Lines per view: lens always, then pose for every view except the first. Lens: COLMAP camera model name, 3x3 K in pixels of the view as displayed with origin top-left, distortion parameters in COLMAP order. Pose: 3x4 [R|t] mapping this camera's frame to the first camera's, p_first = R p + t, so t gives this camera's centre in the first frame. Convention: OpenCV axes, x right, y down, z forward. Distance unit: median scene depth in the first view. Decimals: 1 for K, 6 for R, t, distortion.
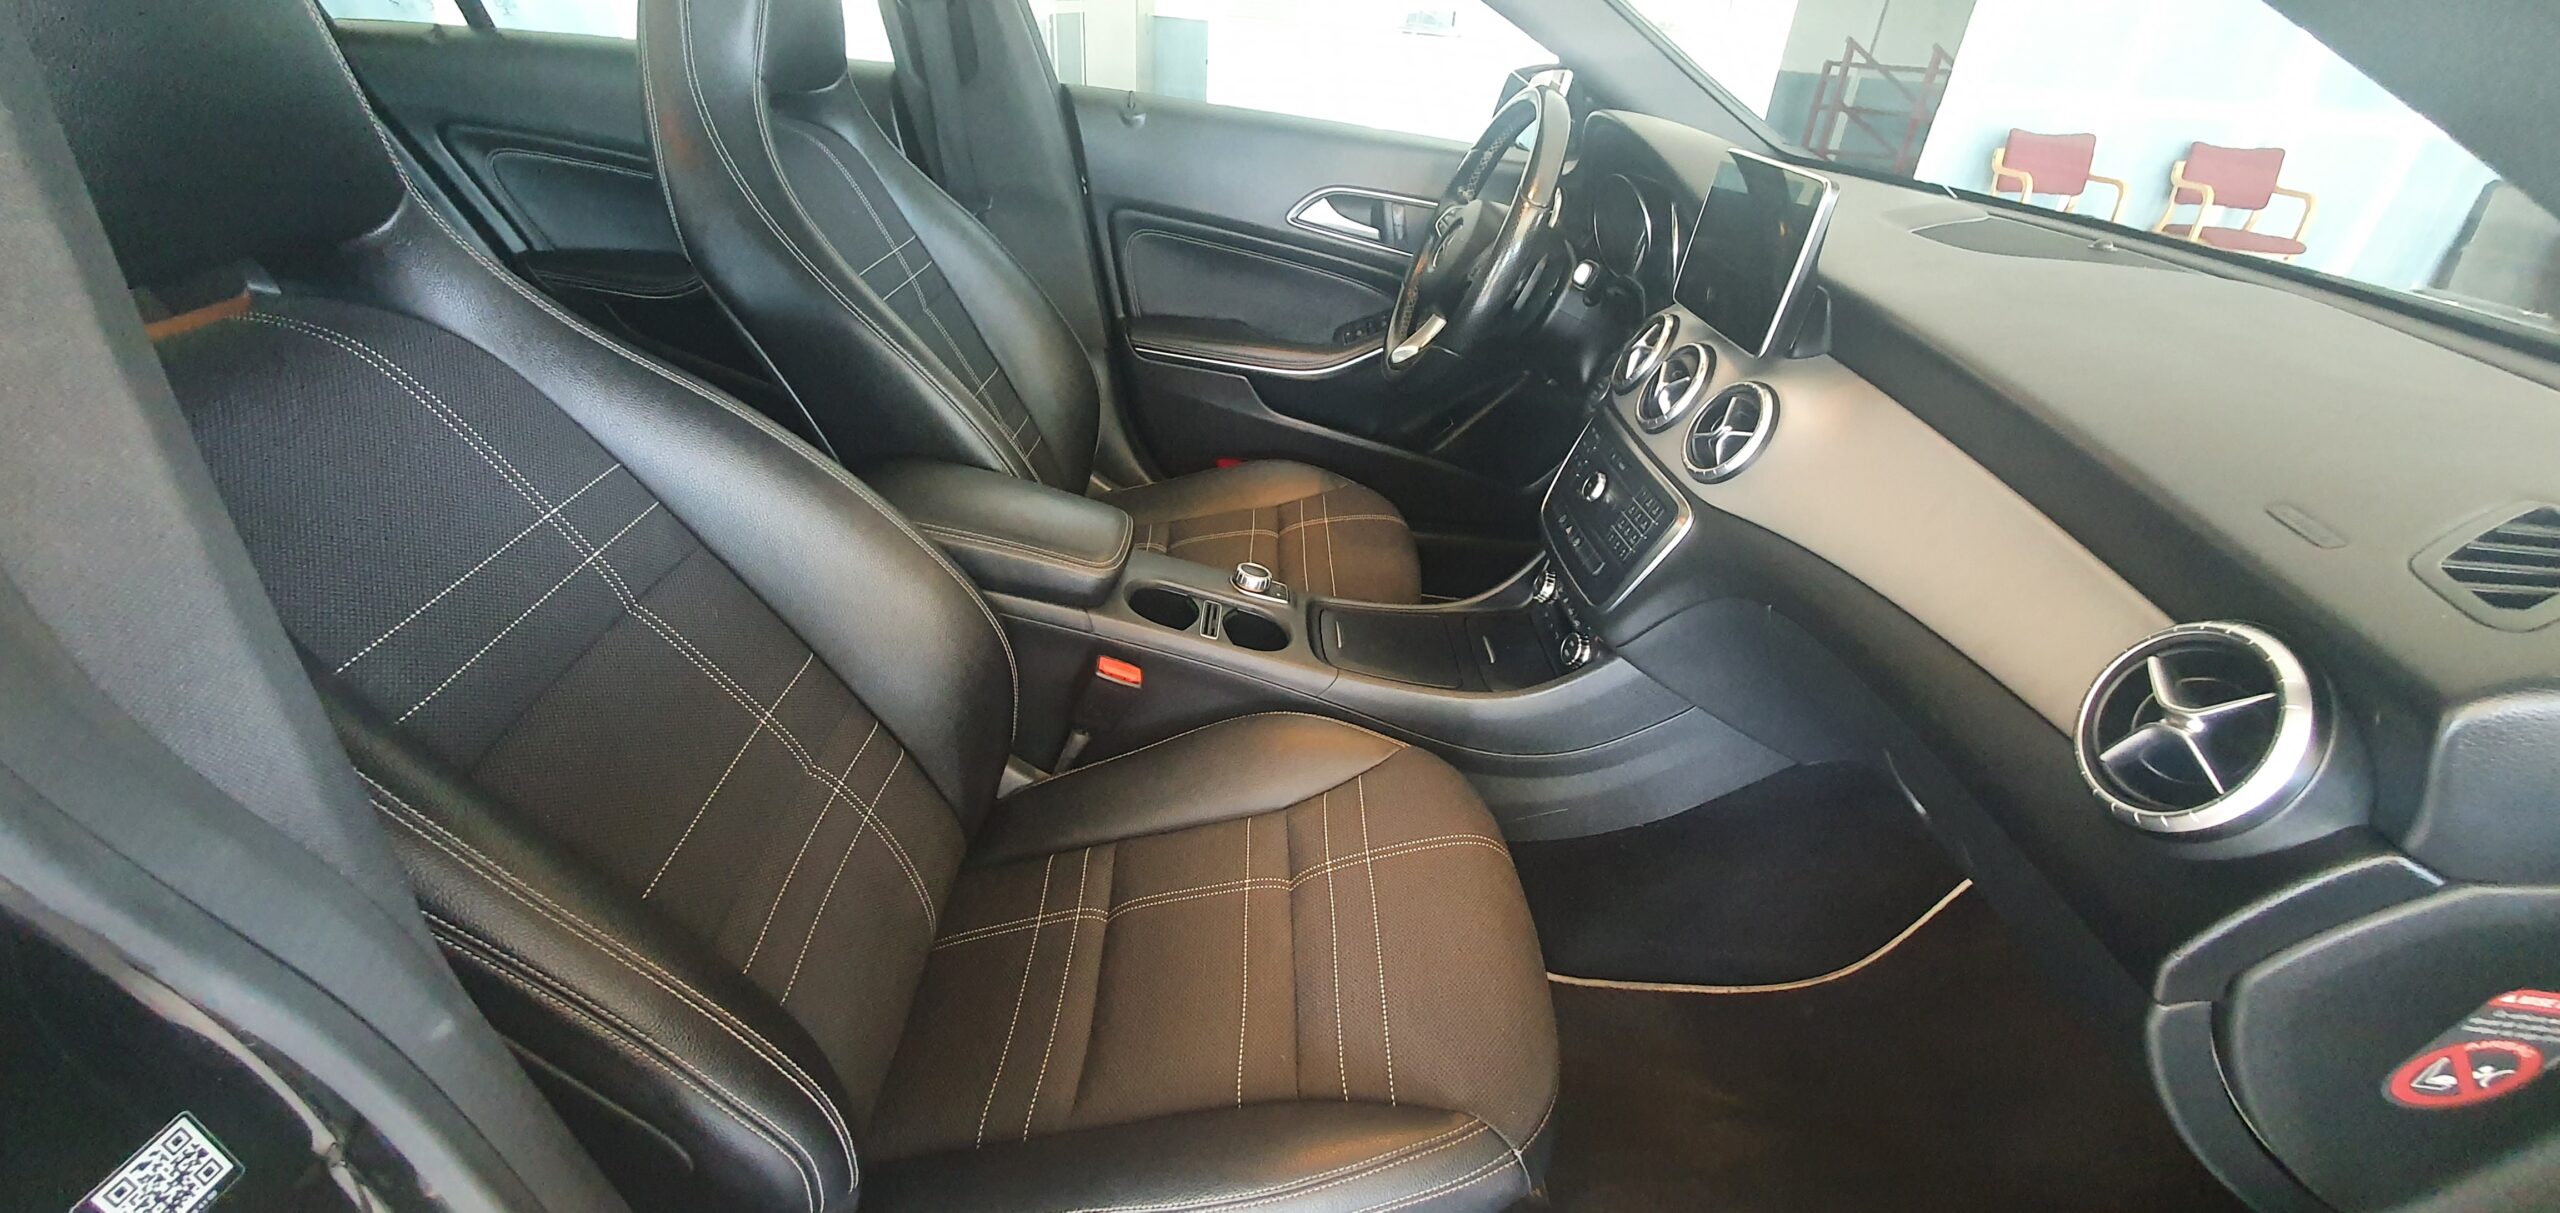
lens RADIAL K [[1023.1, 0, 1289.5], [0, 1023.1, 598.0], [0, 0, 1]] dist [0.008256, -0.000383]
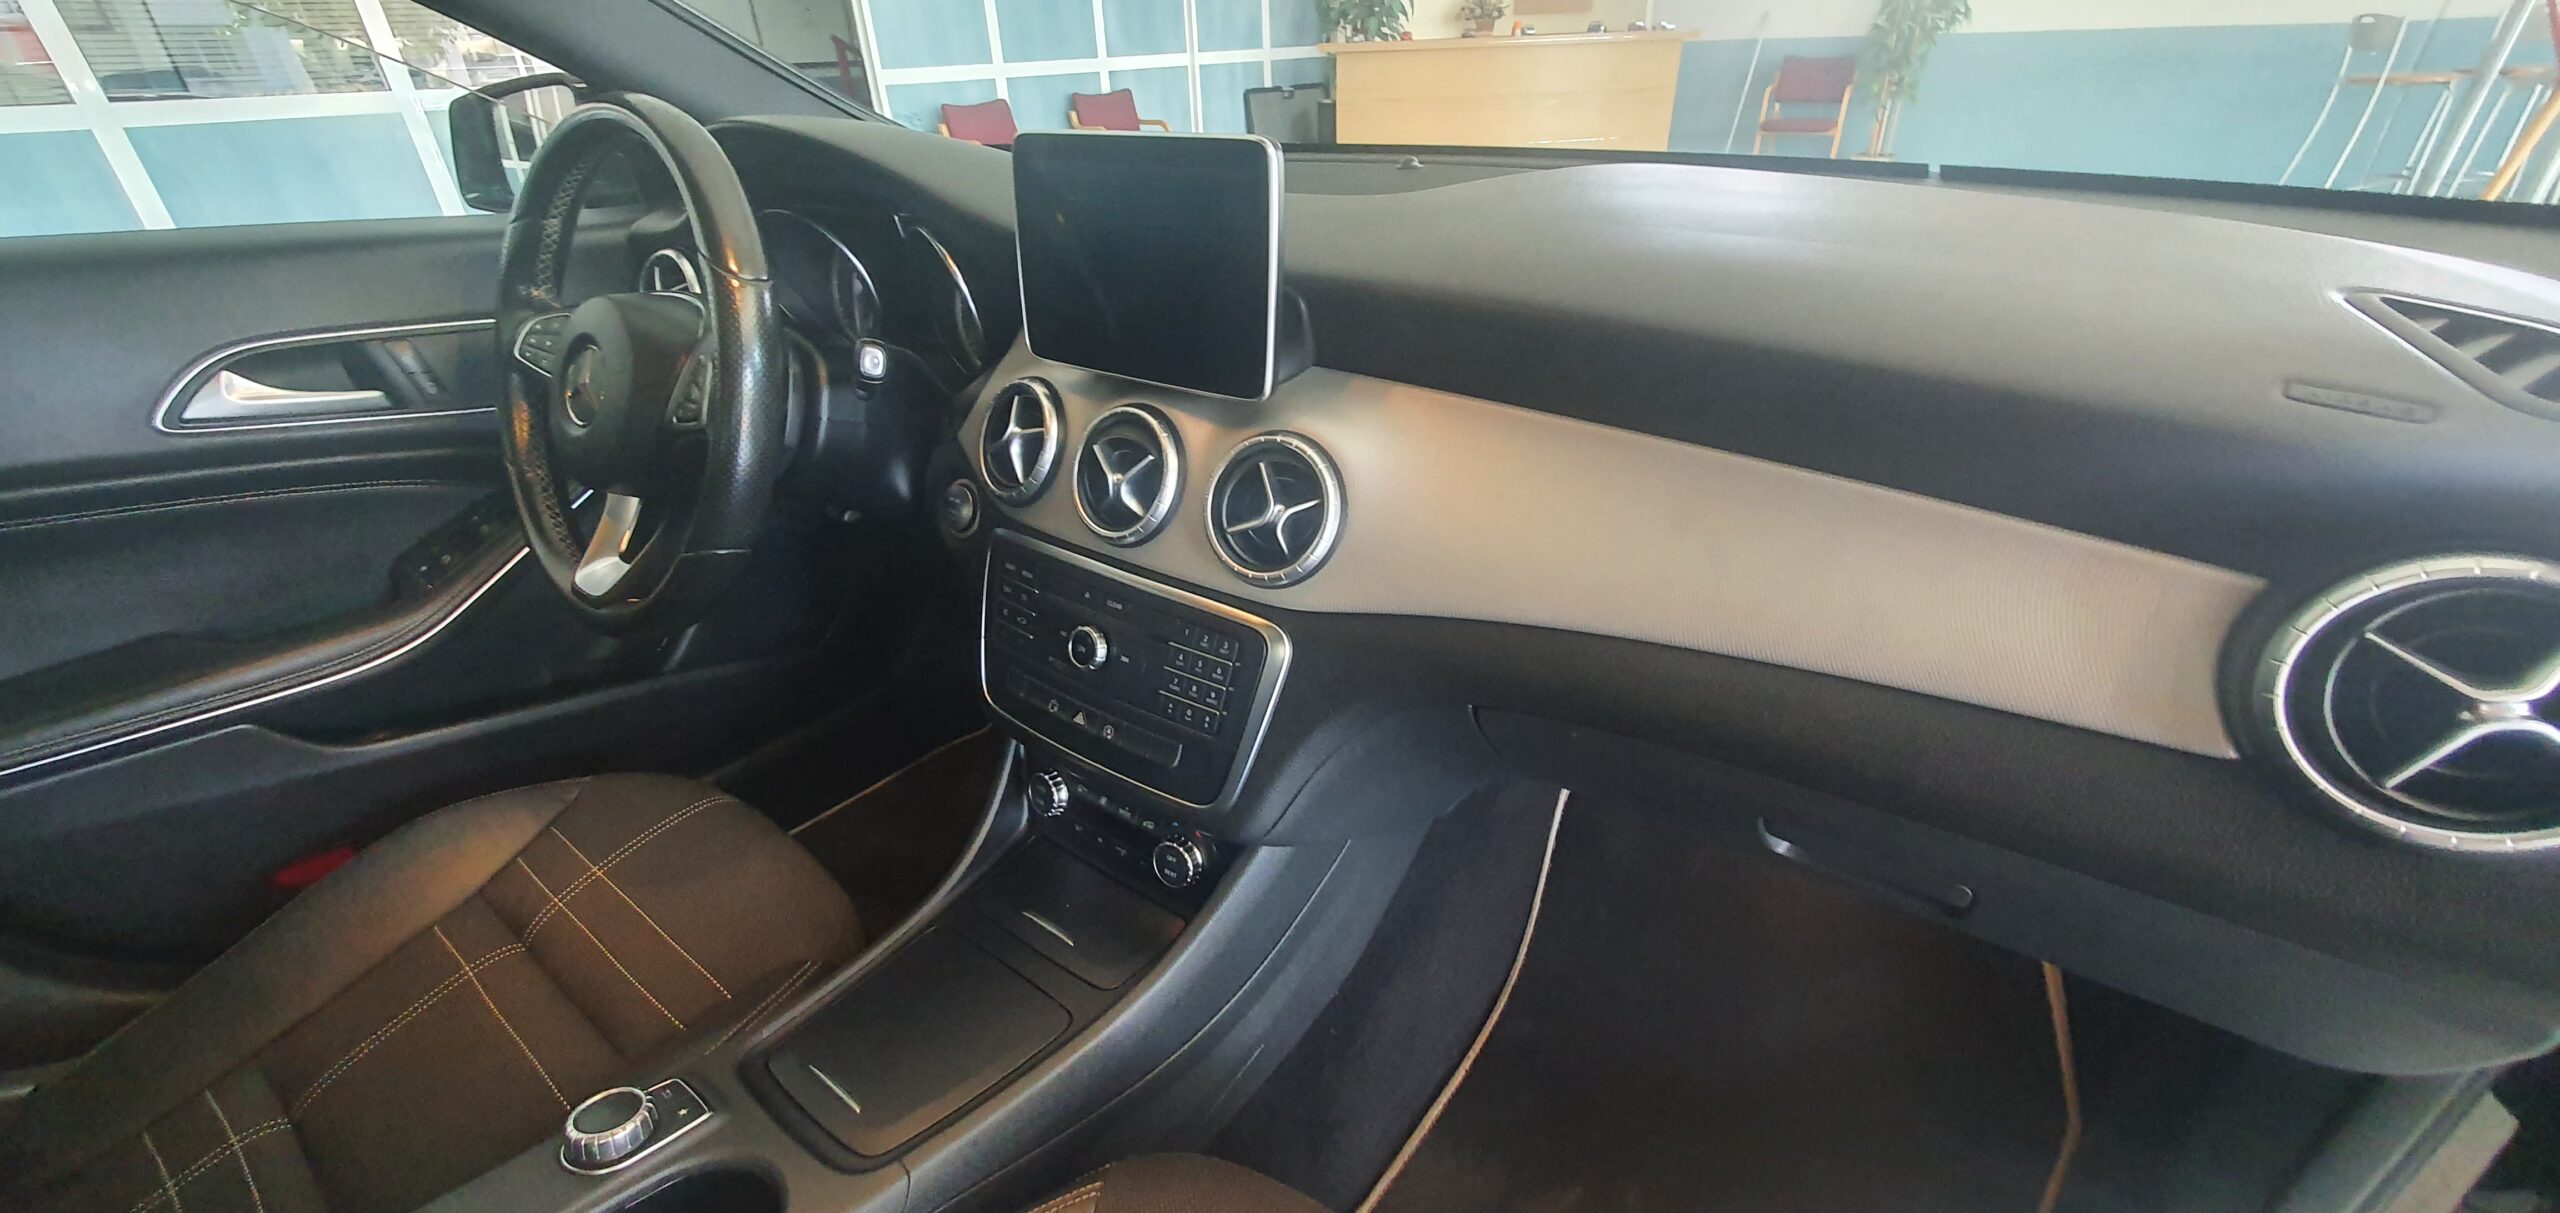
lens RADIAL K [[1023.1, 0, 1276.5], [0, 1023.1, 613.4], [0, 0, 1]] dist [0.008256, -0.000383]
pose [[0.620721, -0.460685, 0.634409, -0.033764], [0.458853, 0.869568, 0.182496, -0.158562], [-0.635735, 0.177821, 0.751146, 0.337619]]
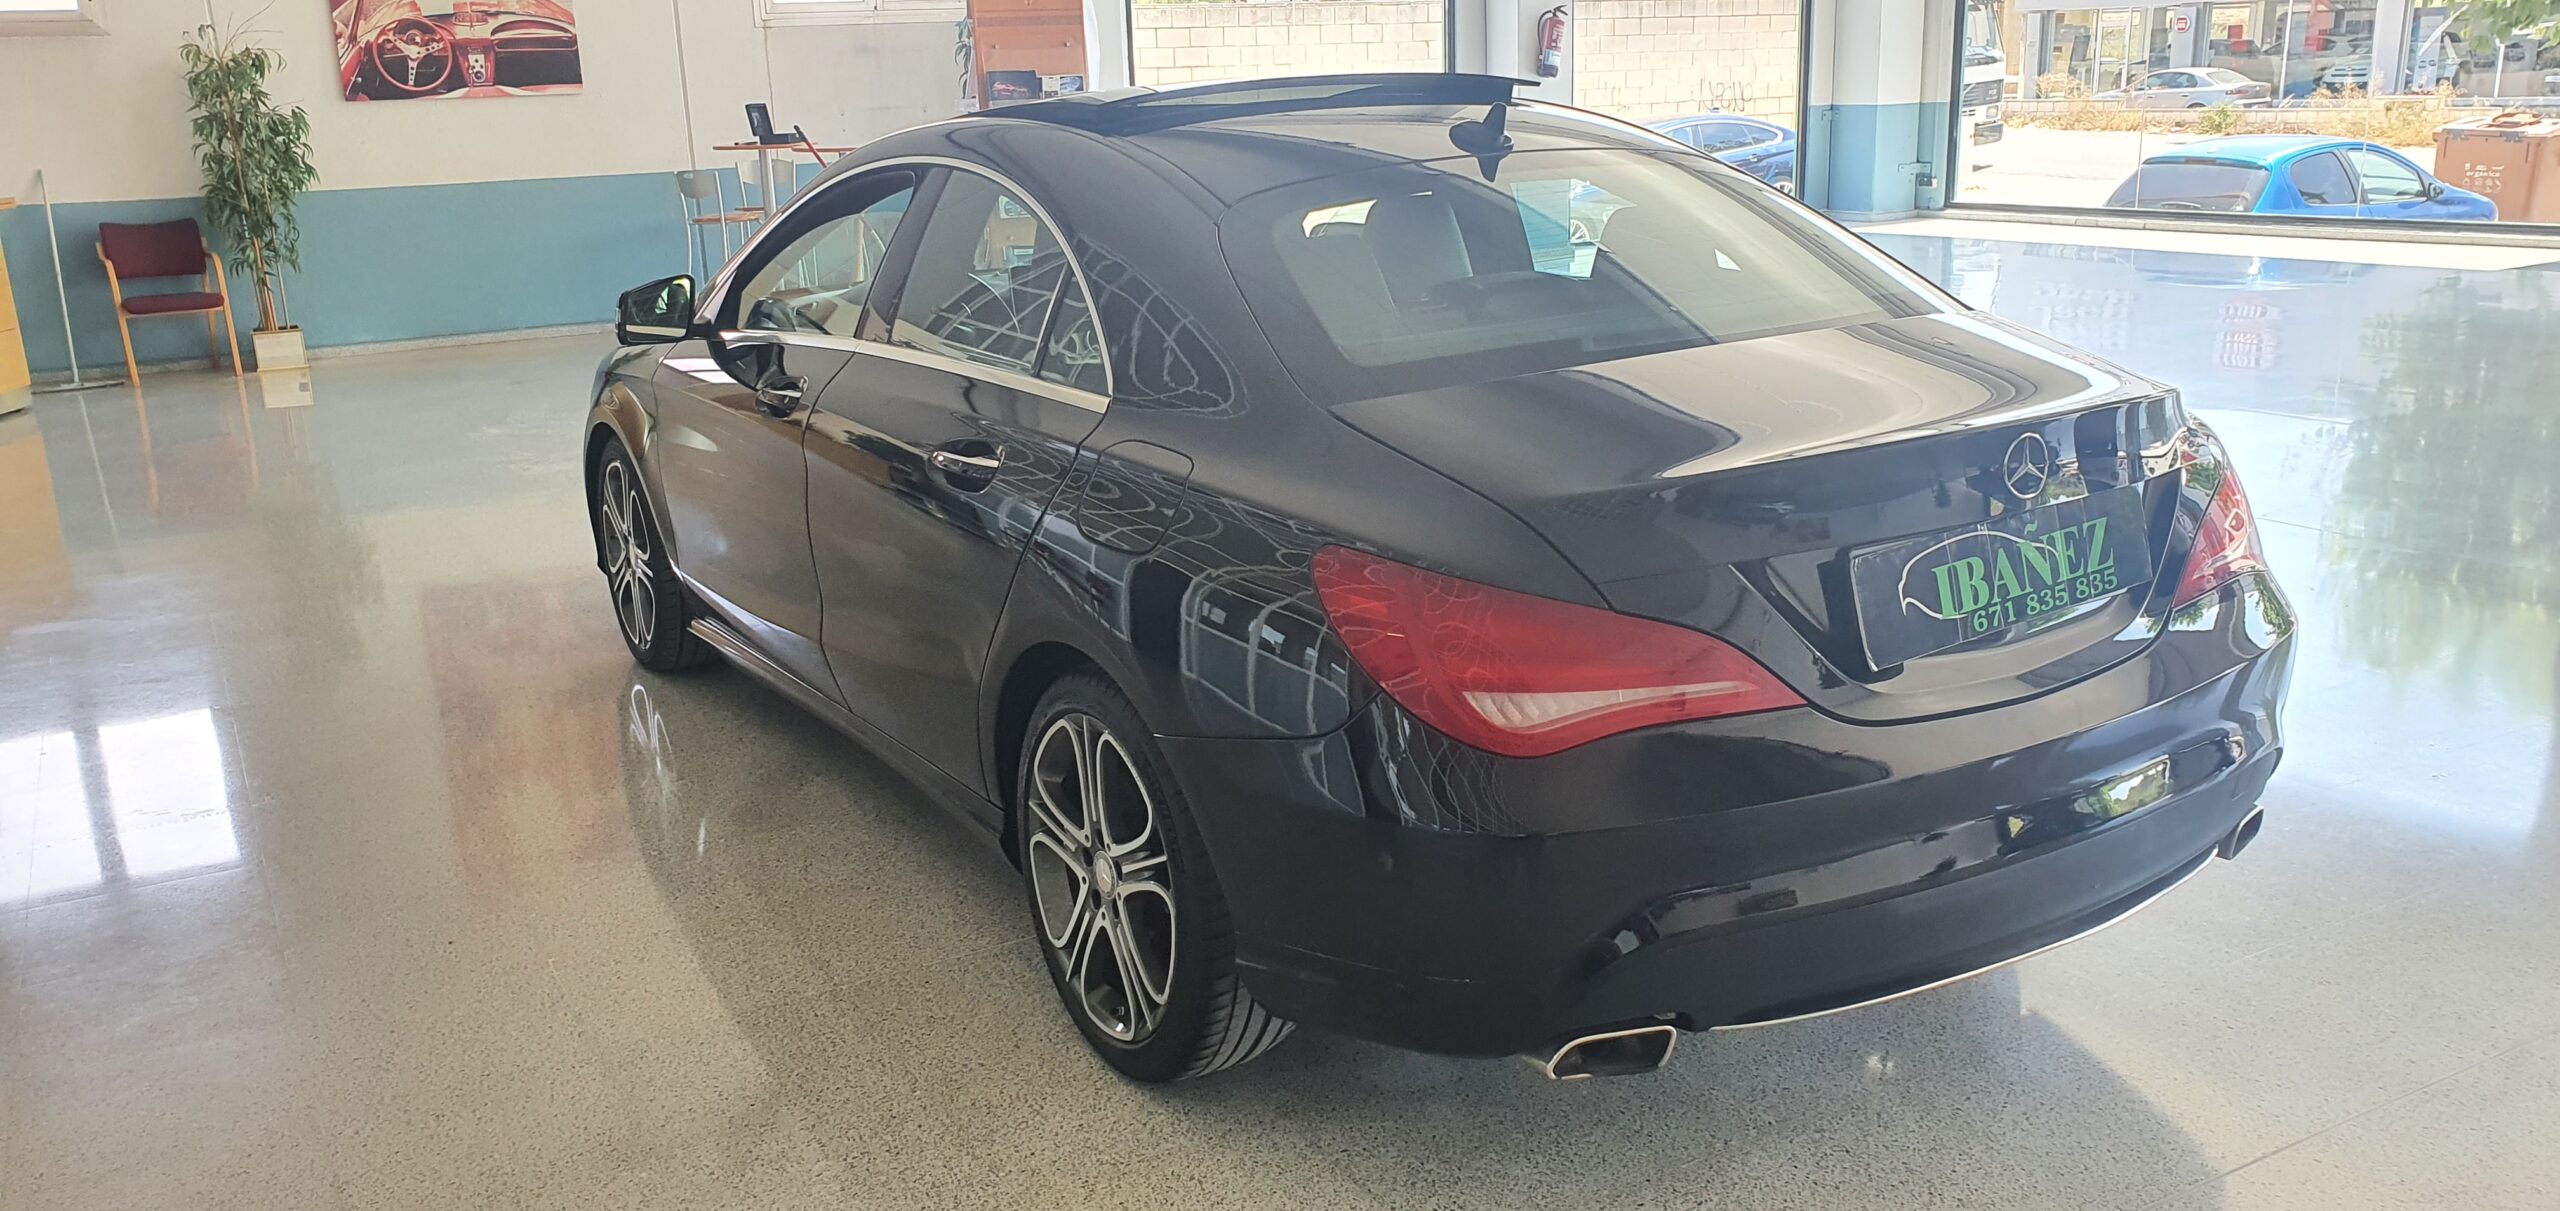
lens RADIAL K [[2006.0, 0, 1283.5], [0, 2006.0, 612.4], [0, 0, 1]] dist [0.037735, -0.037551]
pose [[-0.508265, -0.277779, 0.815172, -3.174458], [0.431934, 0.736667, 0.520341, -1.590283], [-0.745051, 0.616571, -0.254439, 1.739206]]
